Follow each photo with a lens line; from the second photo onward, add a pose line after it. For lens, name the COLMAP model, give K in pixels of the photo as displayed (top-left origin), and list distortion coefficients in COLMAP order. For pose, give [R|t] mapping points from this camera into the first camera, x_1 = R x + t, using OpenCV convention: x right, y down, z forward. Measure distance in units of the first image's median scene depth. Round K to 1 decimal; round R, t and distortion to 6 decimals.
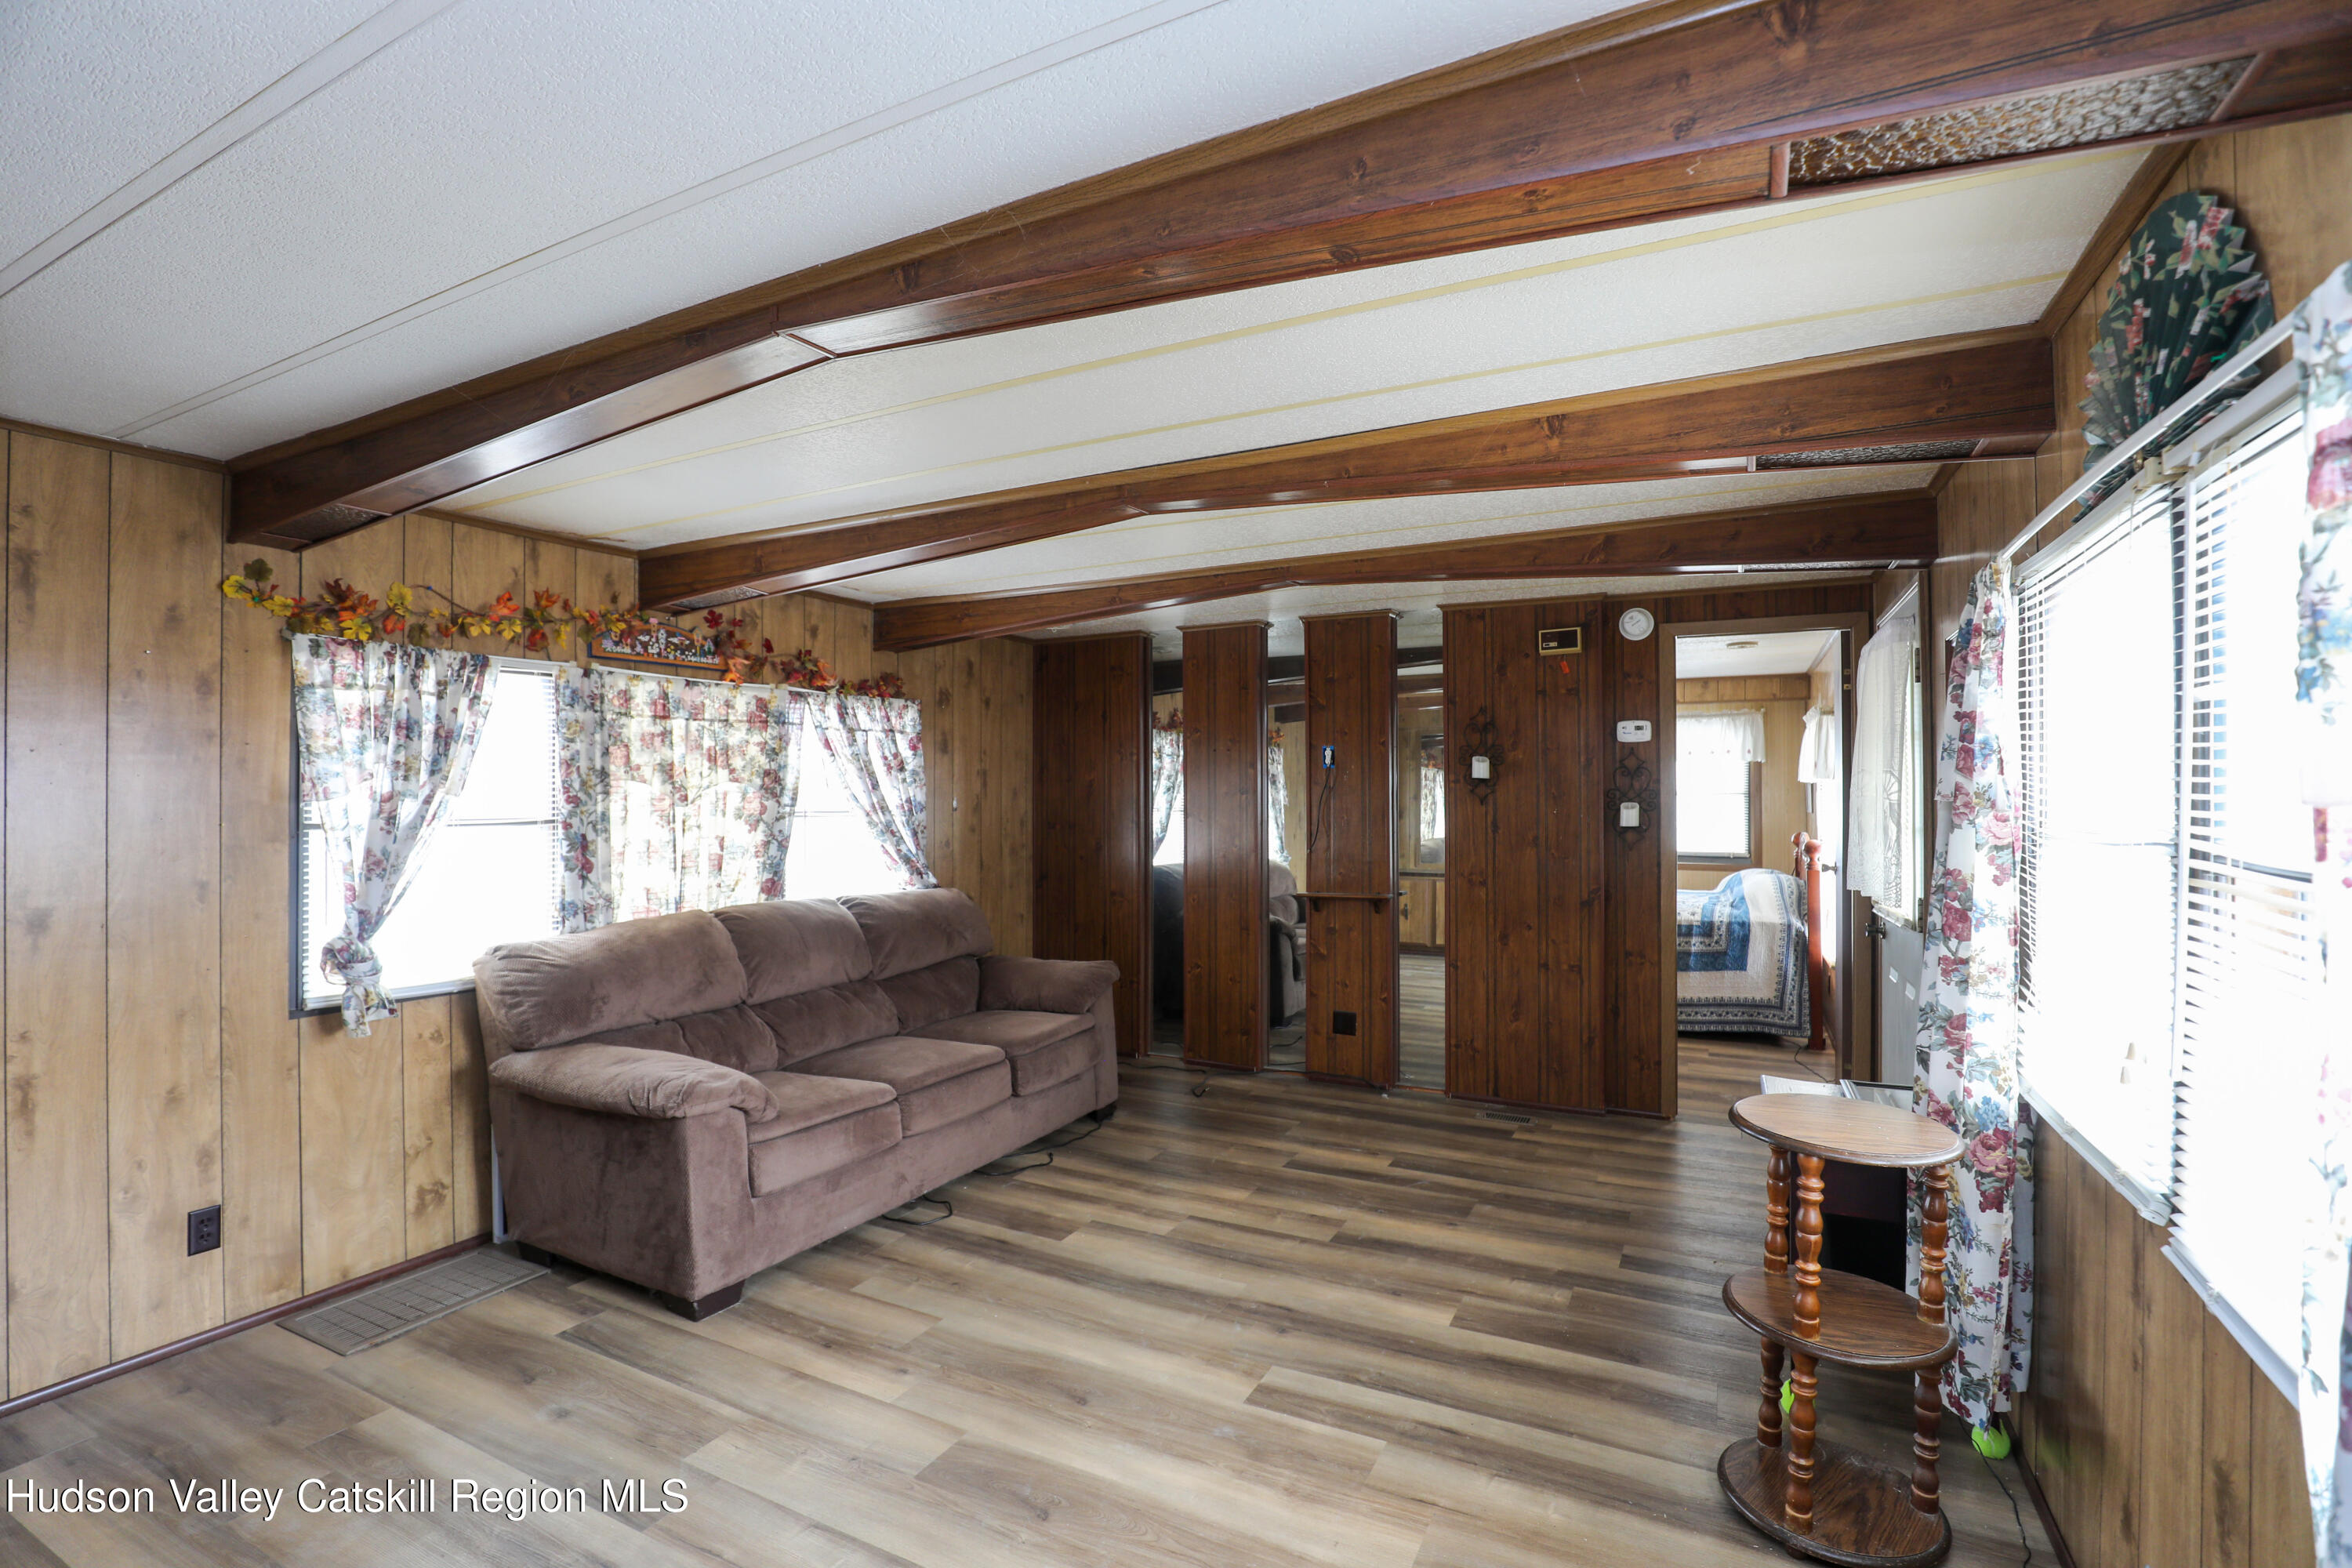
lens RADIAL K [[1078.8, 0, 1160.9], [0, 1078.8, 790.4], [0, 0, 1]] dist [-0.041812, 0.009886]
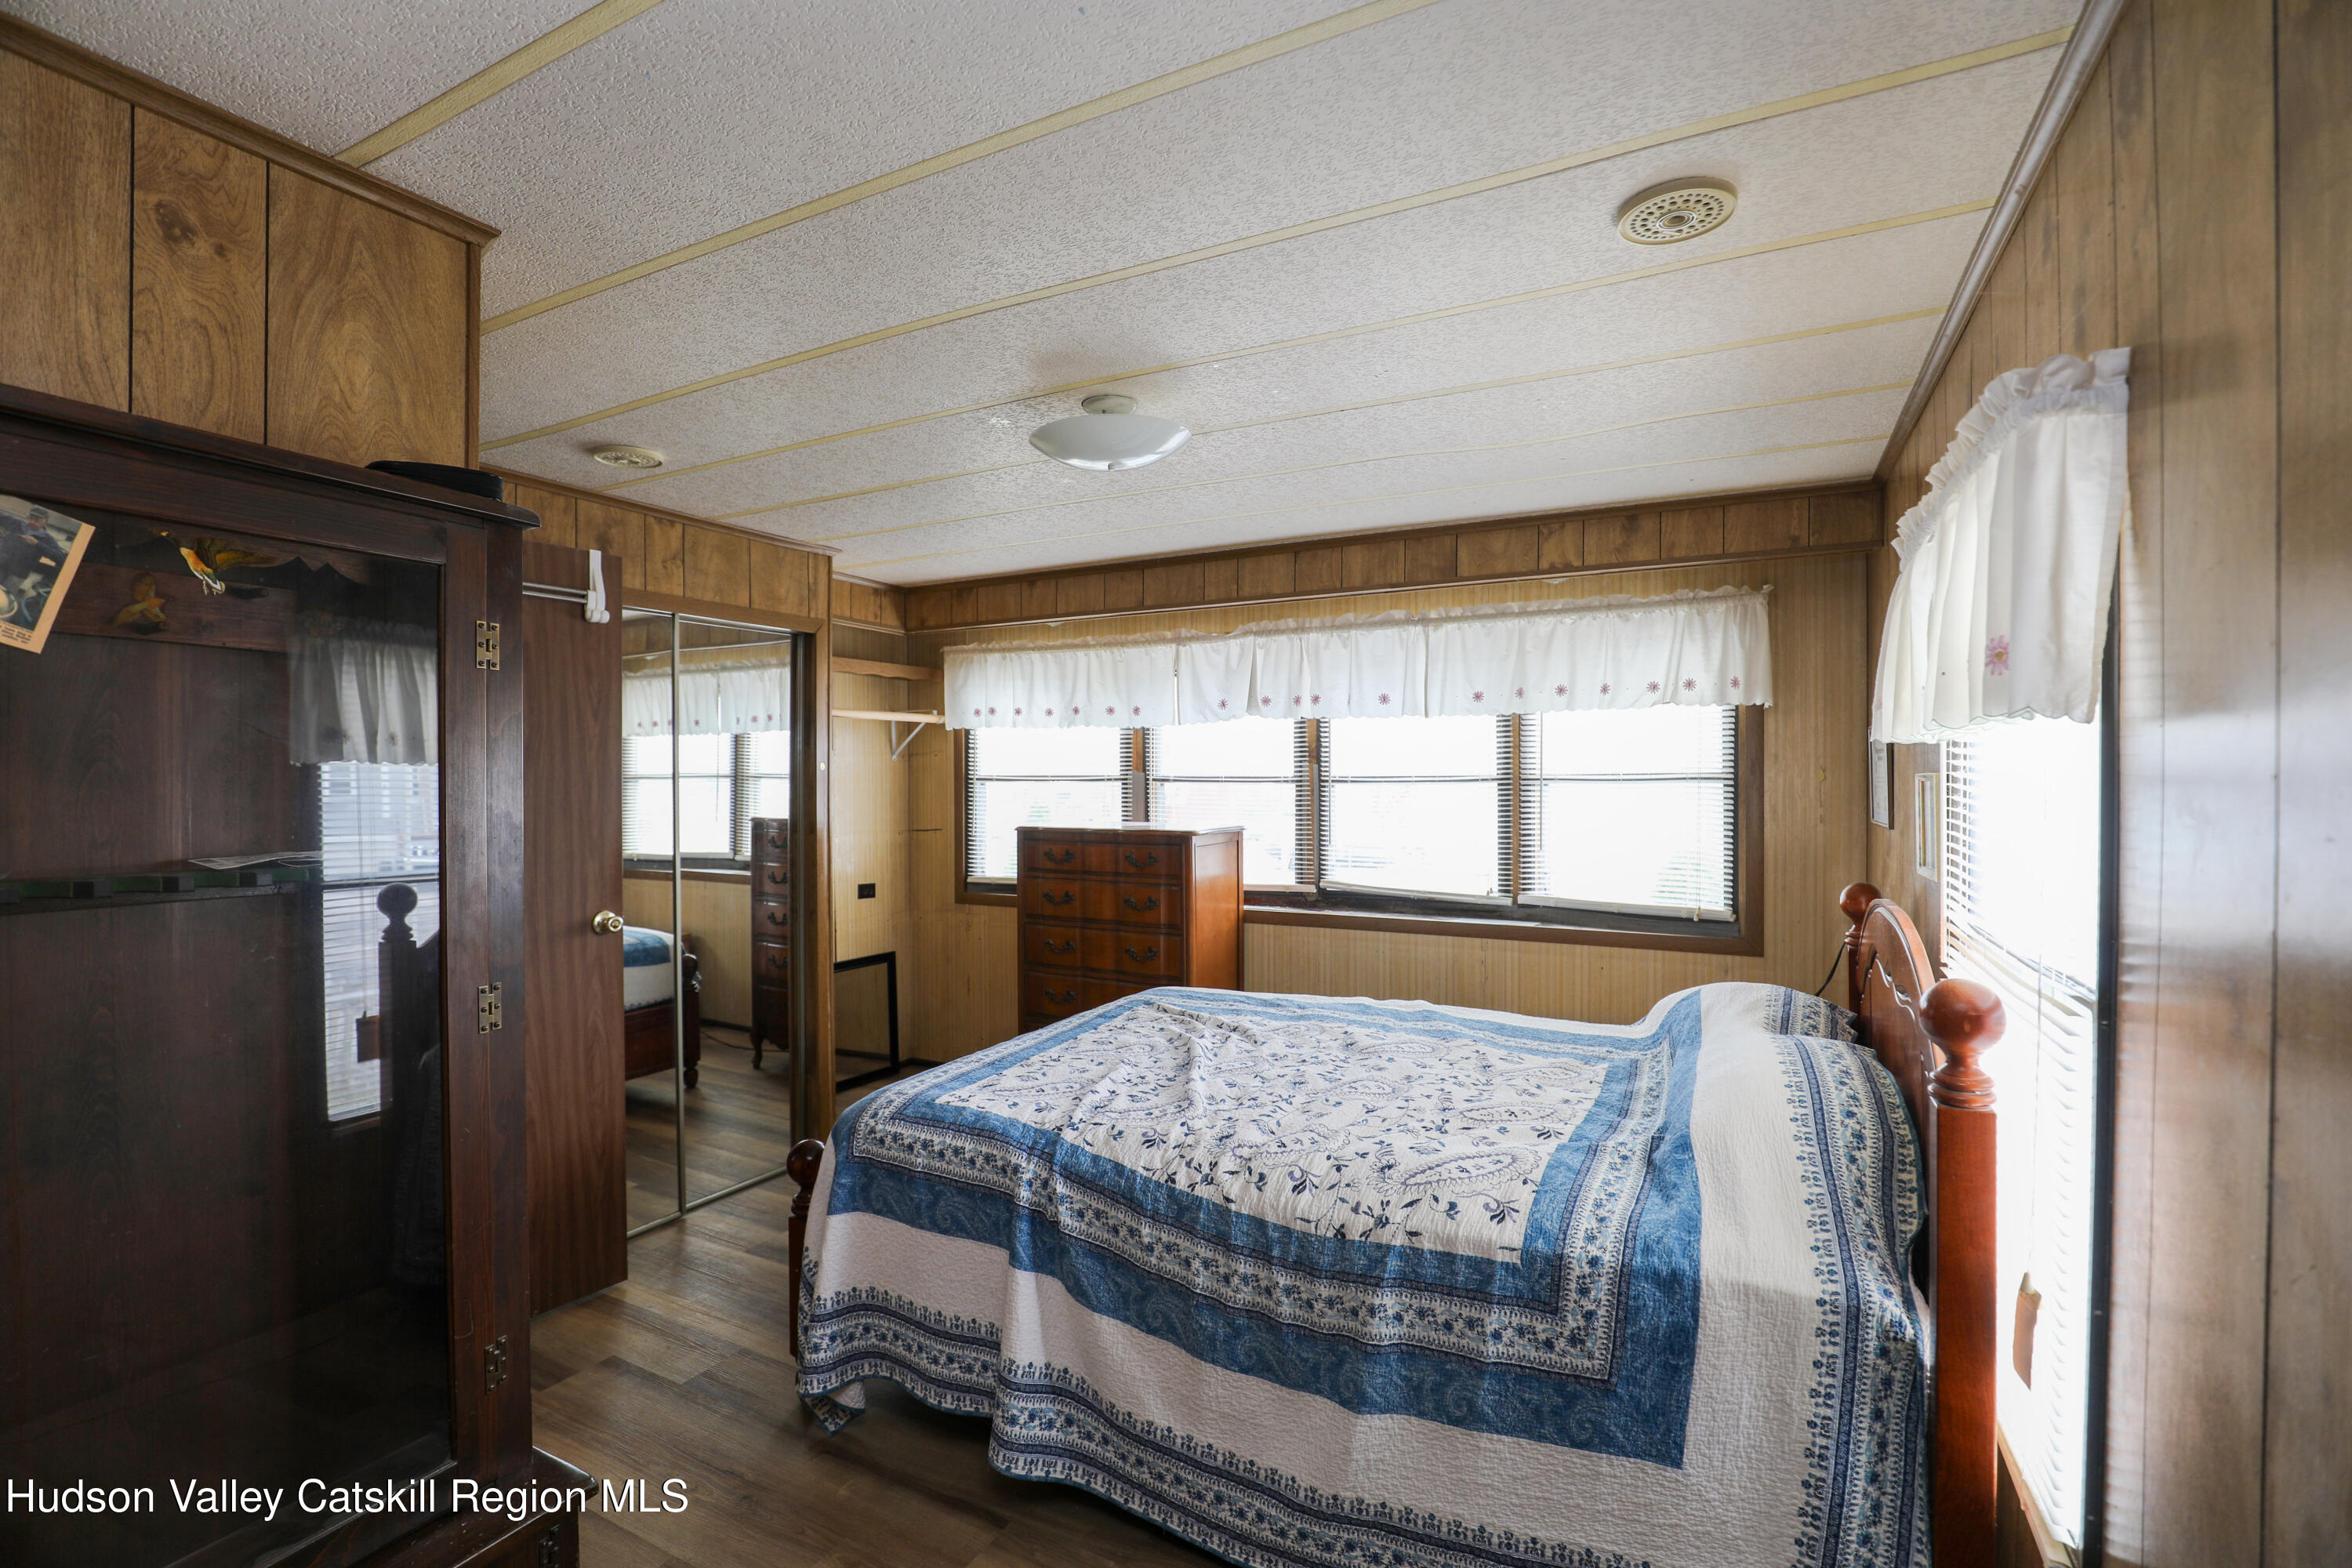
lens RADIAL K [[1078.8, 0, 1160.9], [0, 1078.8, 790.4], [0, 0, 1]] dist [-0.041812, 0.009886]
pose [[0.999972, -0.000252, -0.007447, 0.415843], [0.000371, 0.999872, 0.015992, 0.000734], [0.007442, -0.015994, 0.999844, 0.729246]]
